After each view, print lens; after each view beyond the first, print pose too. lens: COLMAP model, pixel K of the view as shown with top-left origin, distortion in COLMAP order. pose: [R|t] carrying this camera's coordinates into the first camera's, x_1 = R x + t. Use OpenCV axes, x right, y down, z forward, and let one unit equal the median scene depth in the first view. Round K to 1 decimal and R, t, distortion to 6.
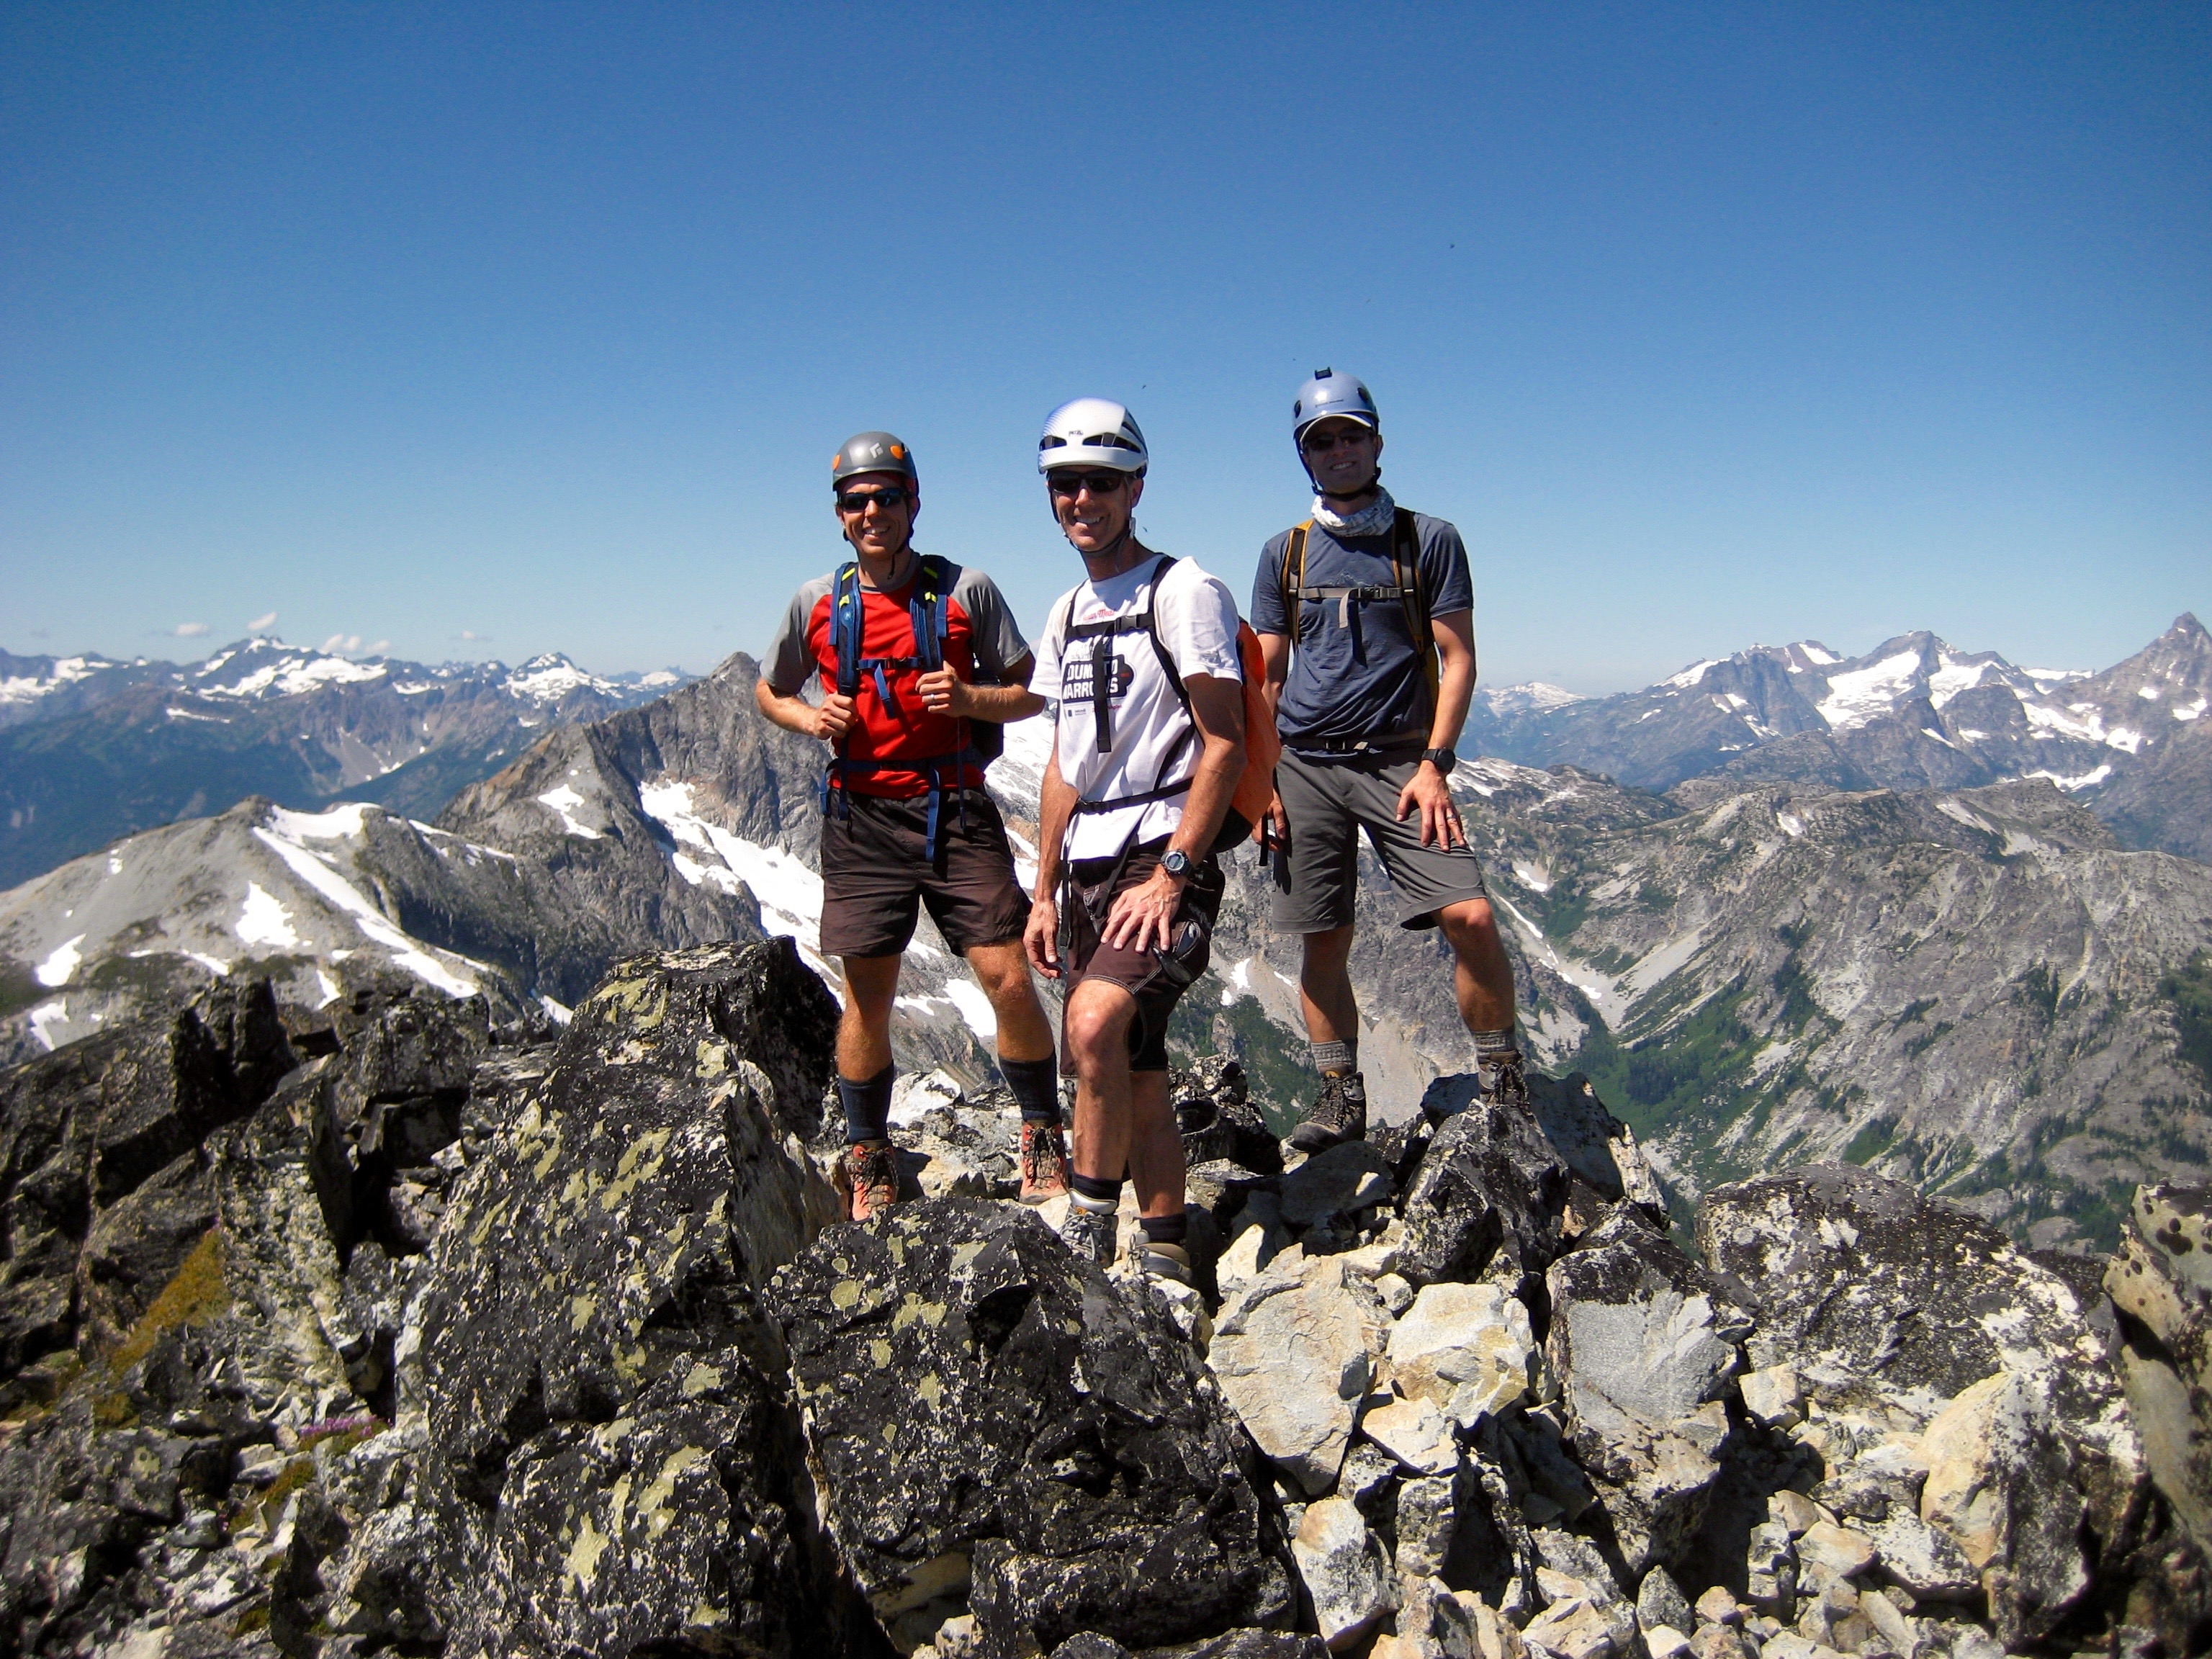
lens RADIAL K [[2233.4, 0, 1106.0], [0, 2233.4, 829.5], [0, 0, 1]] dist [-0.022413, -0.000468]
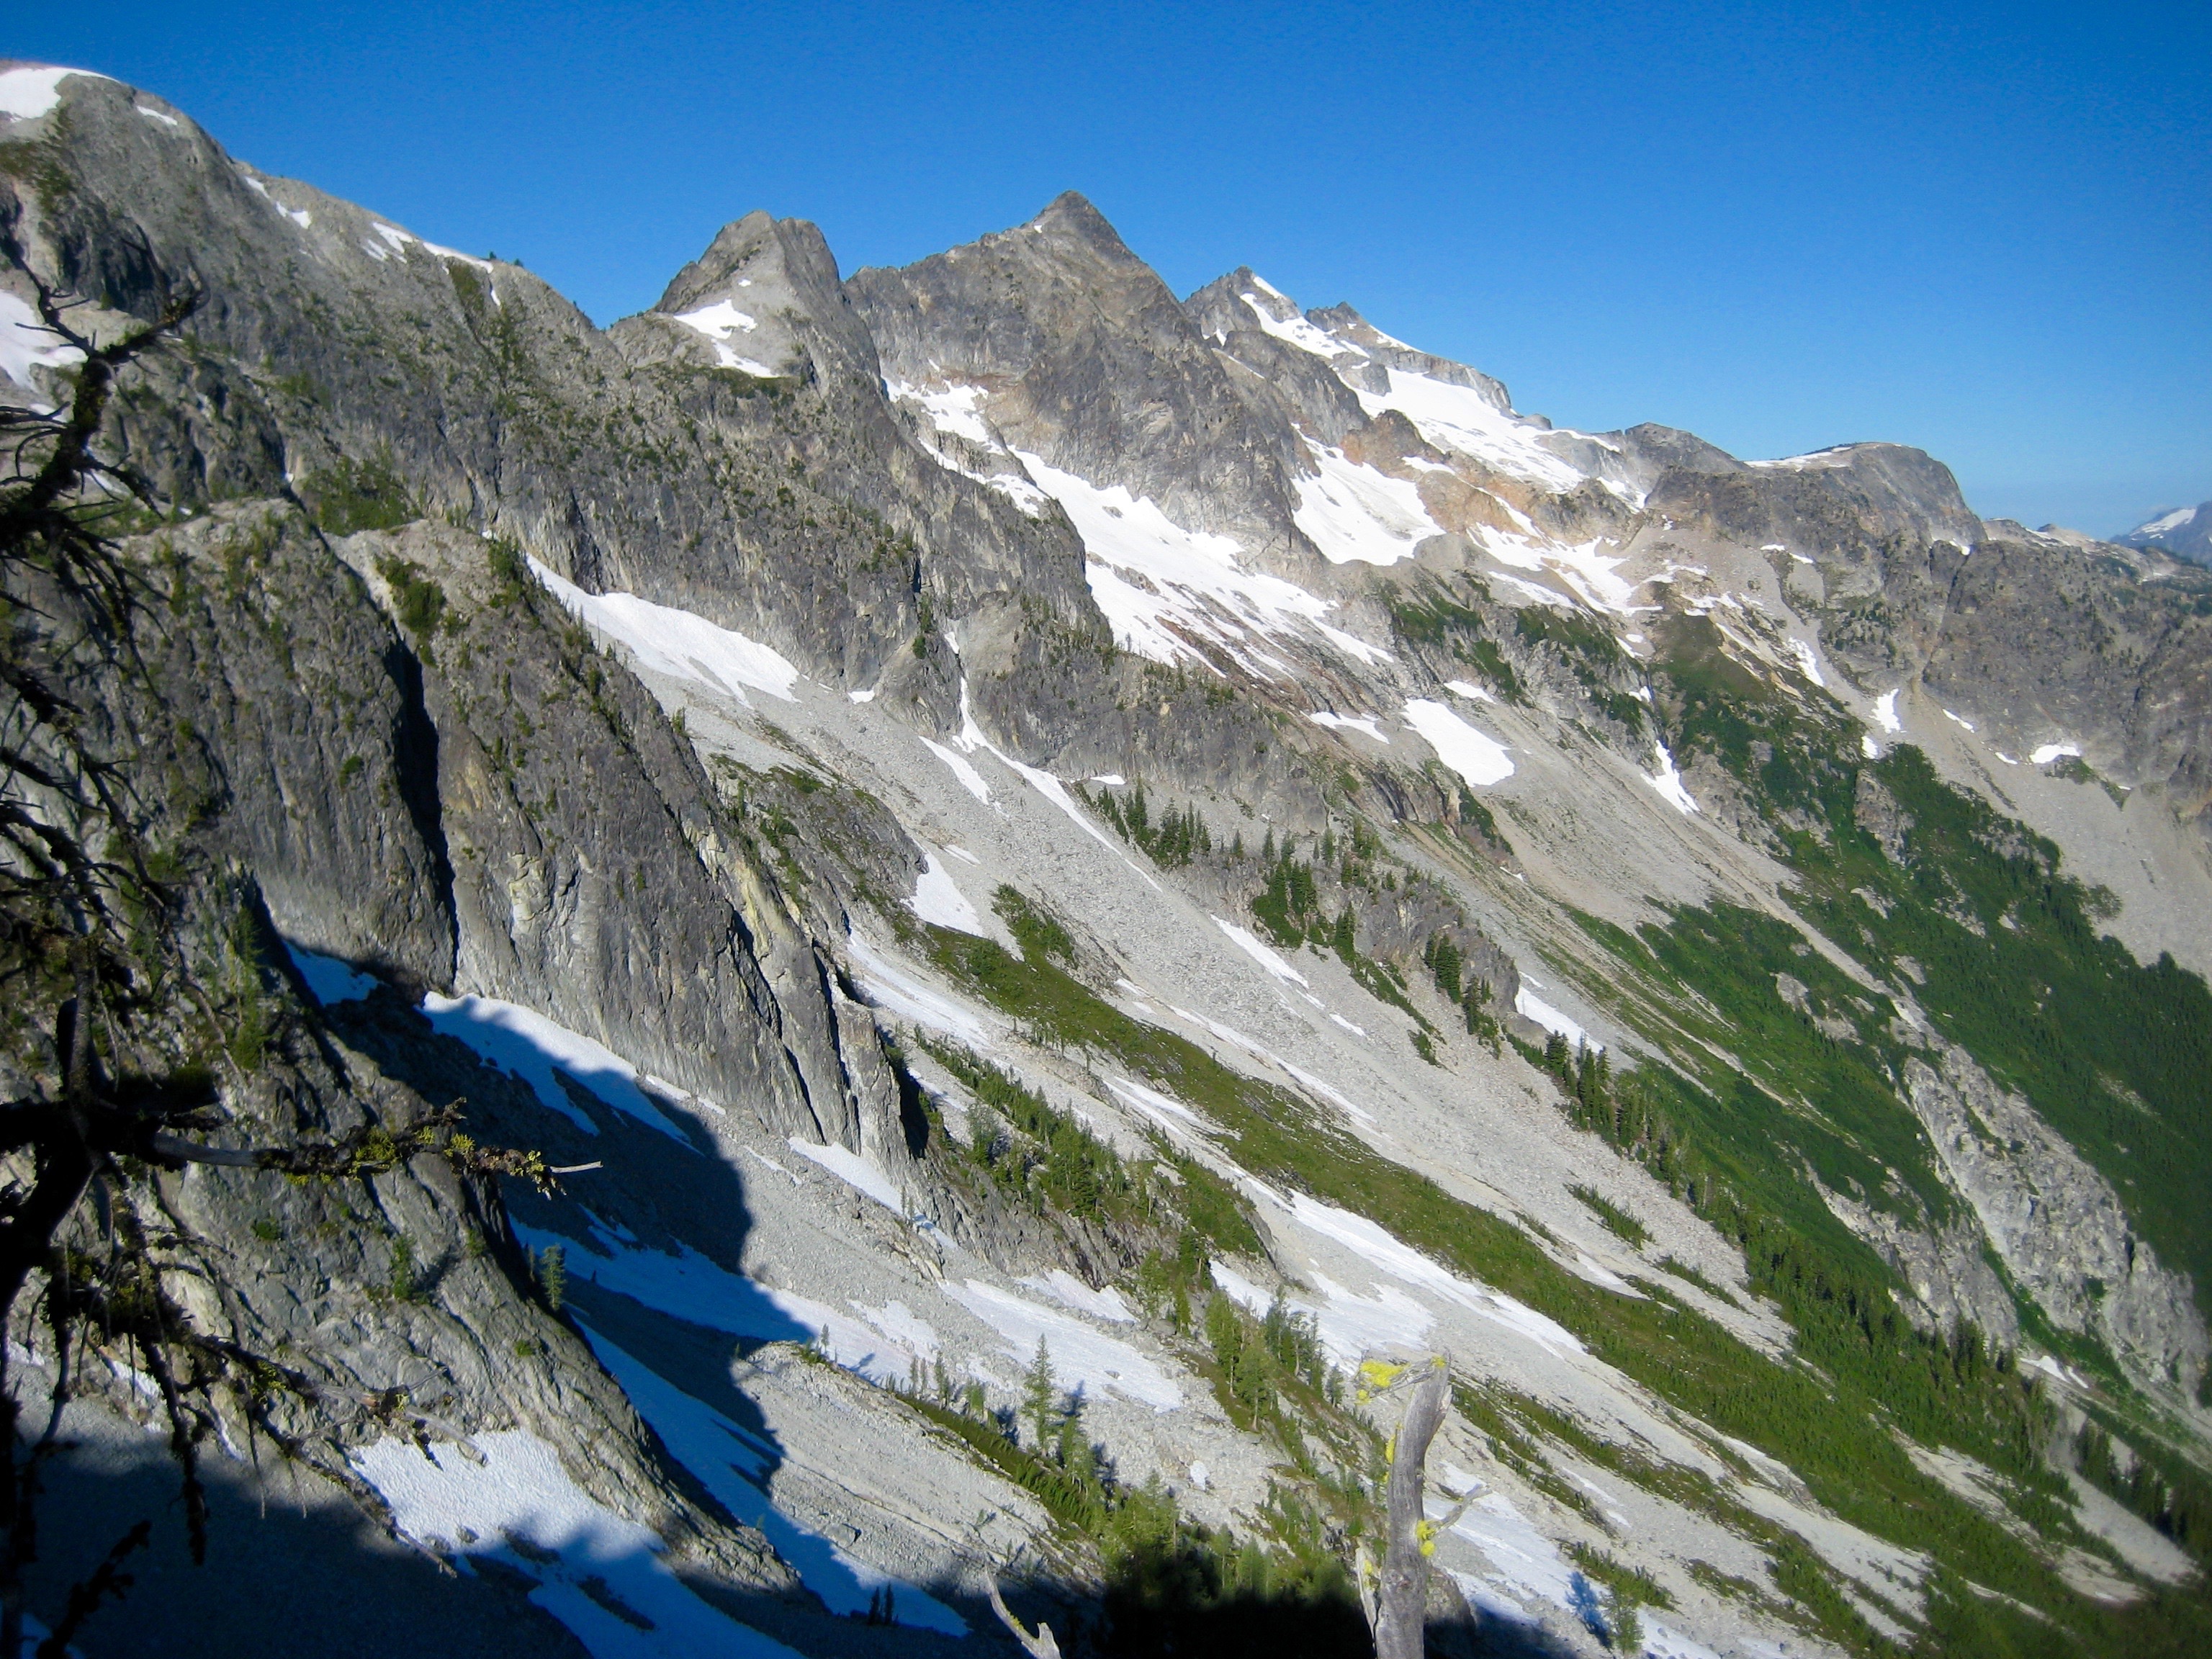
lens RADIAL K [[2233.4, 0, 1106.0], [0, 2233.4, 829.5], [0, 0, 1]] dist [-0.022413, -0.000468]
pose [[0.985481, 0.009615, -0.169513, -0.051842], [-0.000689, 0.998614, 0.052636, 0.075256], [0.169784, -0.051755, 0.984121, 0.433364]]
